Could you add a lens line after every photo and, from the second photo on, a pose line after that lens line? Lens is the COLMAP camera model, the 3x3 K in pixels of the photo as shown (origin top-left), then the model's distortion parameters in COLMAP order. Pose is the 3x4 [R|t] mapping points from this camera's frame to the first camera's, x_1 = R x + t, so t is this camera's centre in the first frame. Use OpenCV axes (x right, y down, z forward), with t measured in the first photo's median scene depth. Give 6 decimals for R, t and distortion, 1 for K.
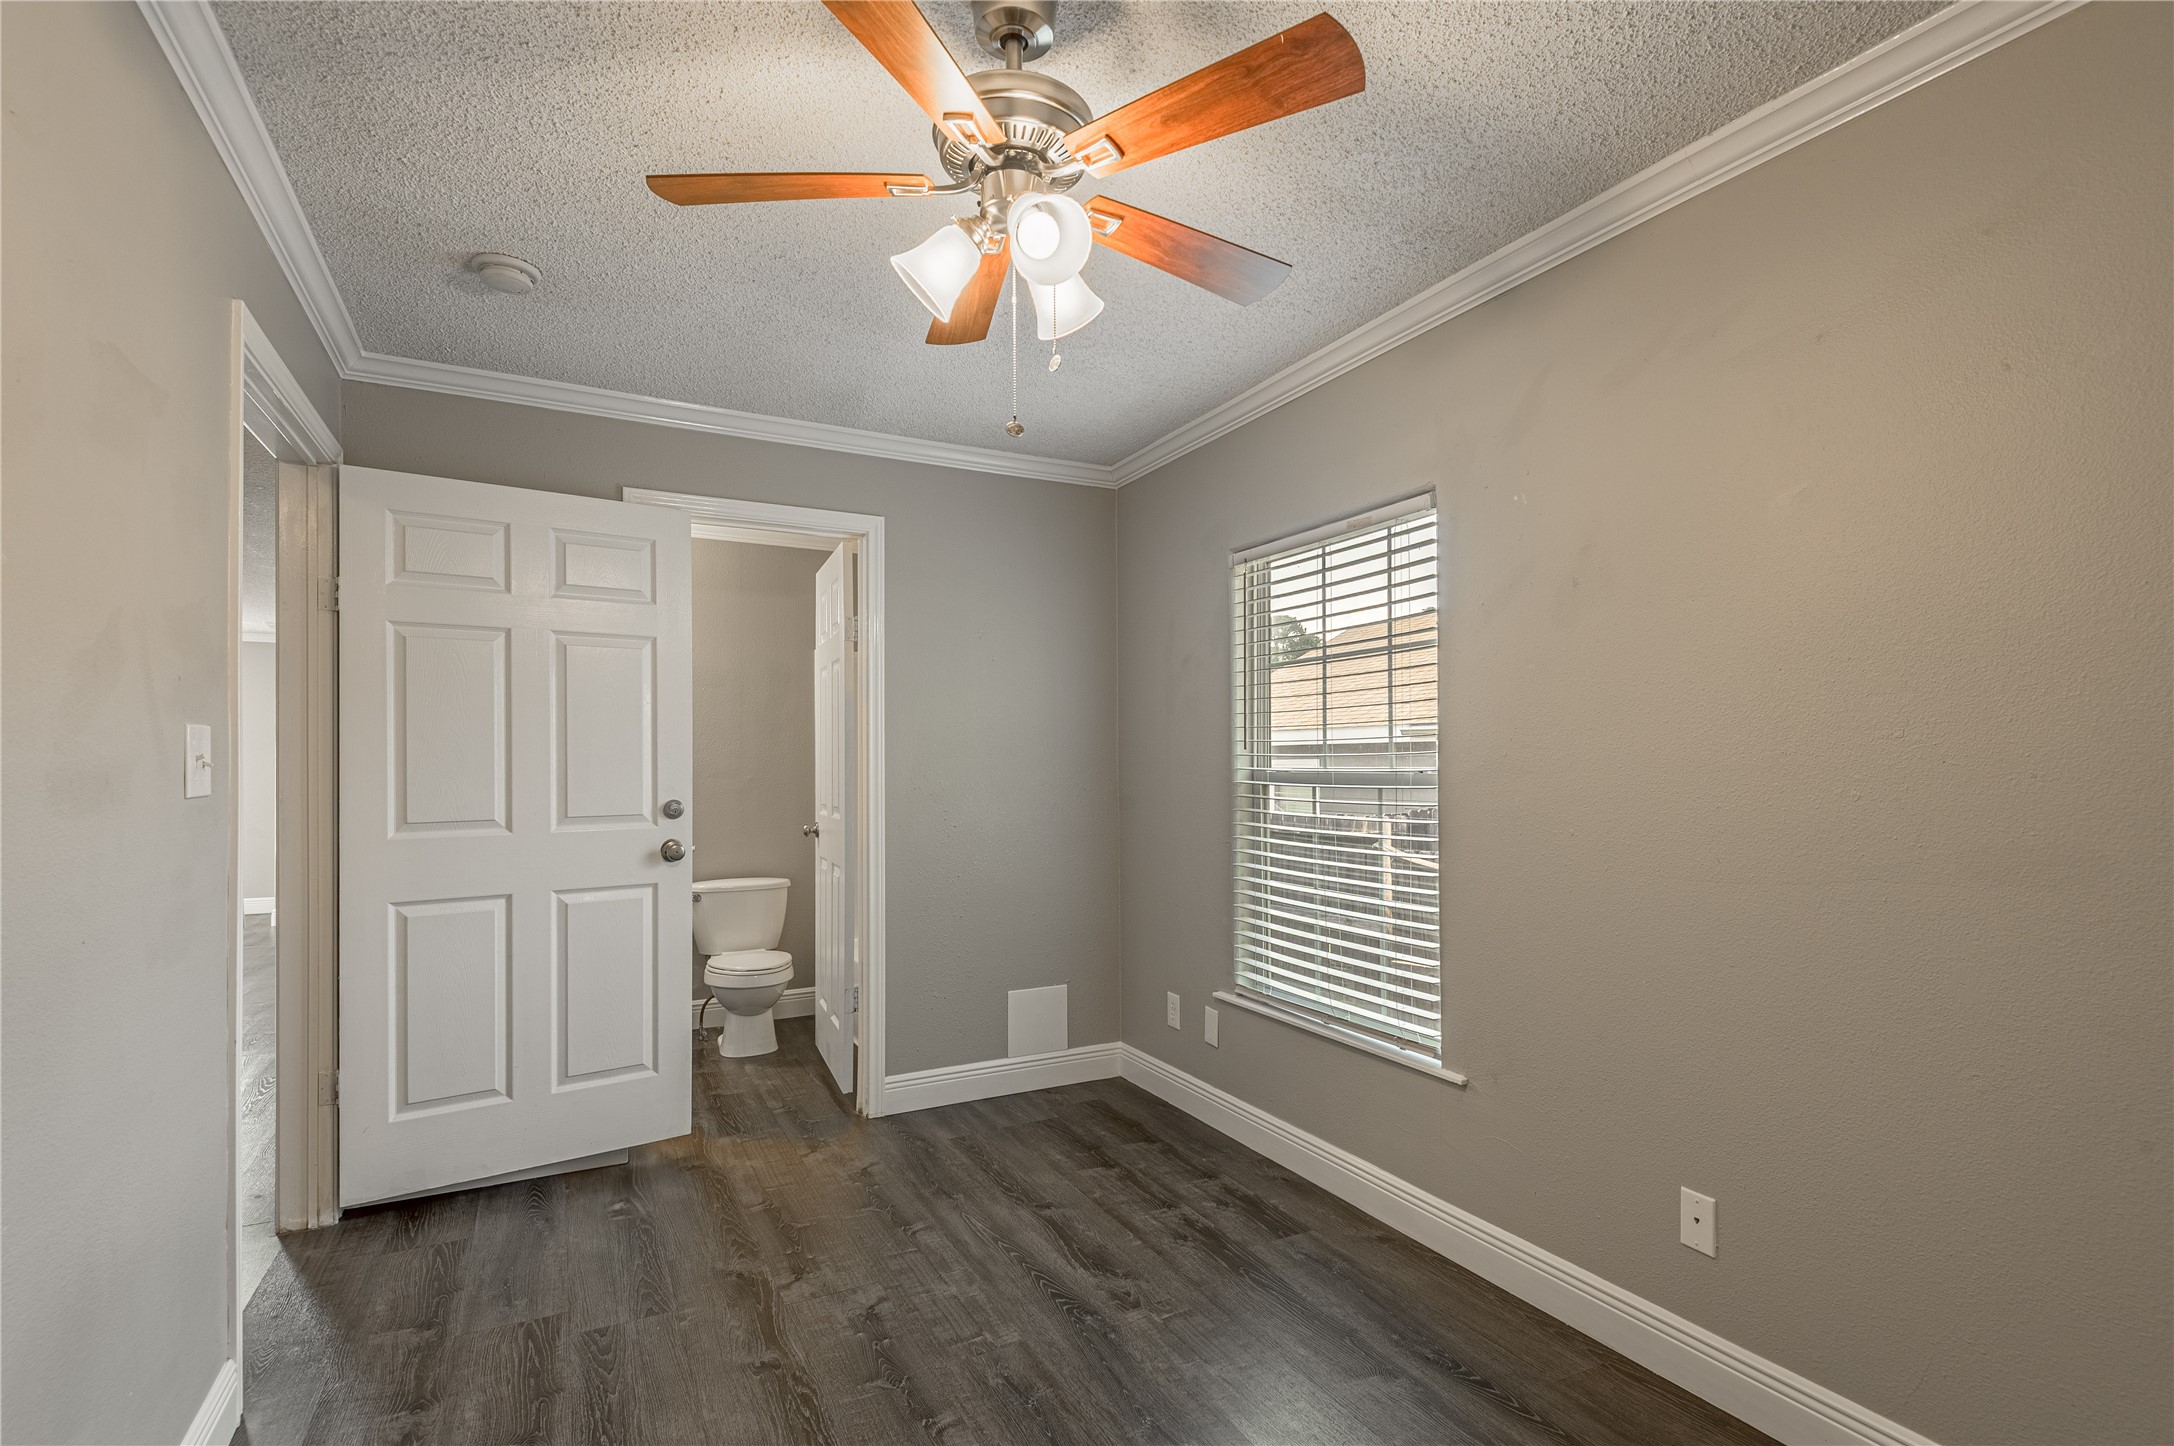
lens RADIAL K [[1016.5, 0, 1145.6], [0, 1016.5, 738.8], [0, 0, 1]] dist [0.025773, -0.016997]
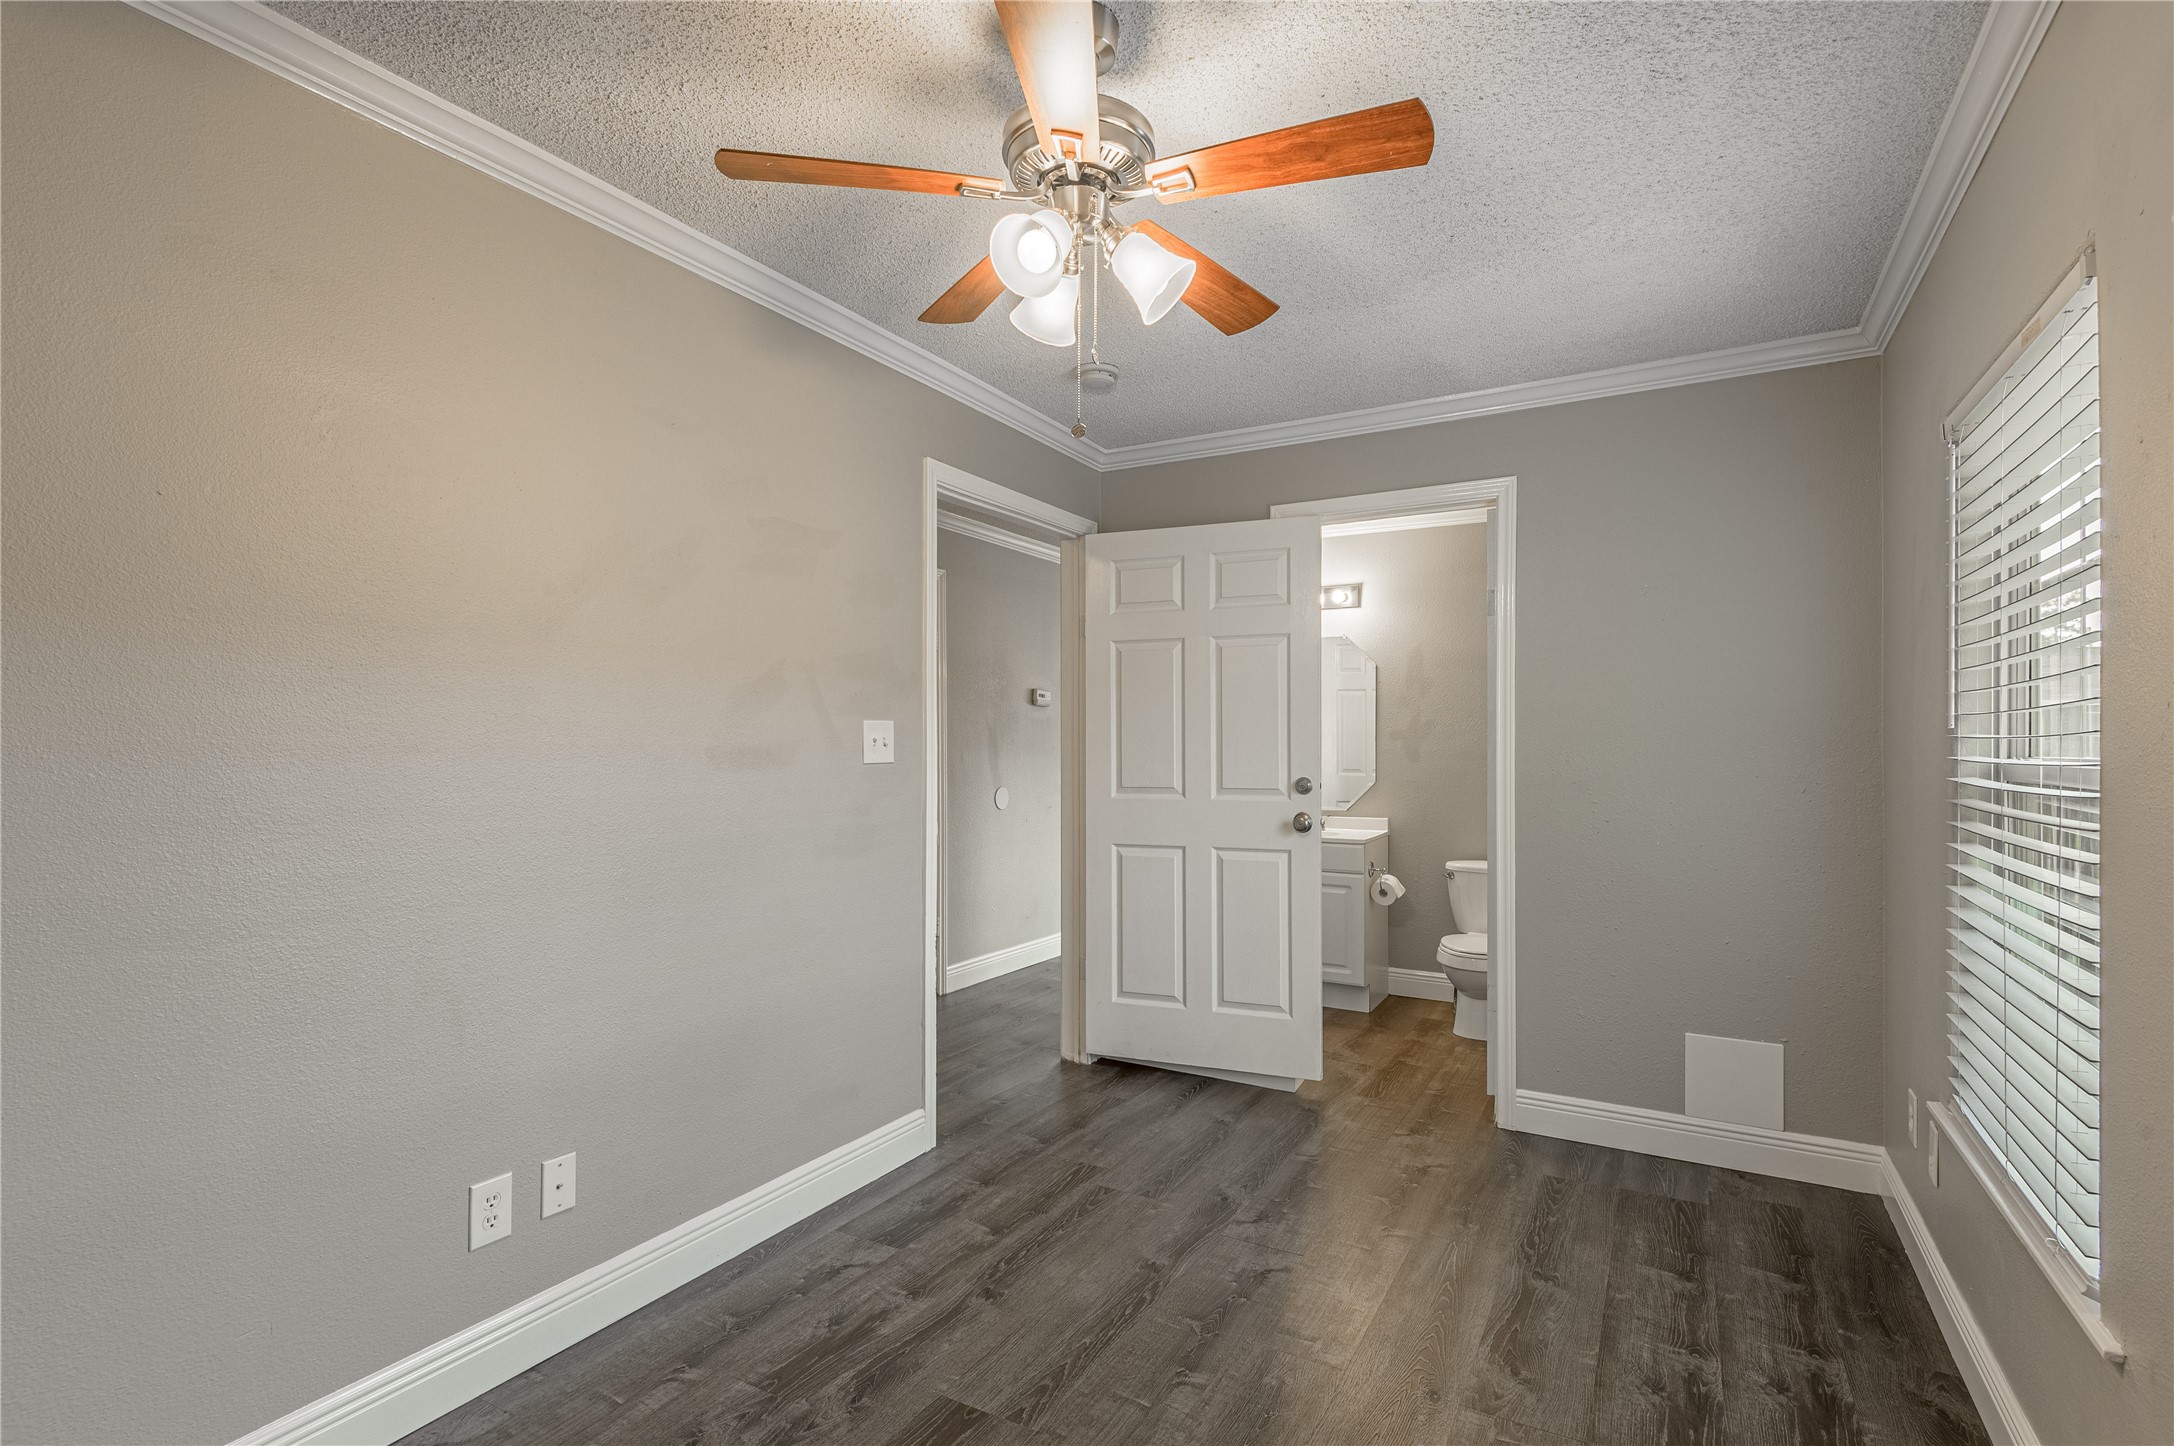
lens RADIAL K [[1016.5, 0, 1071.1], [0, 1016.5, 722.1], [0, 0, 1]] dist [0.025773, -0.016997]
pose [[0.525328, -0.015894, -0.850751, 0.390382], [0.017336, 0.999818, -0.007974, 0.004410], [0.850723, -0.010560, 0.525508, 0.220512]]
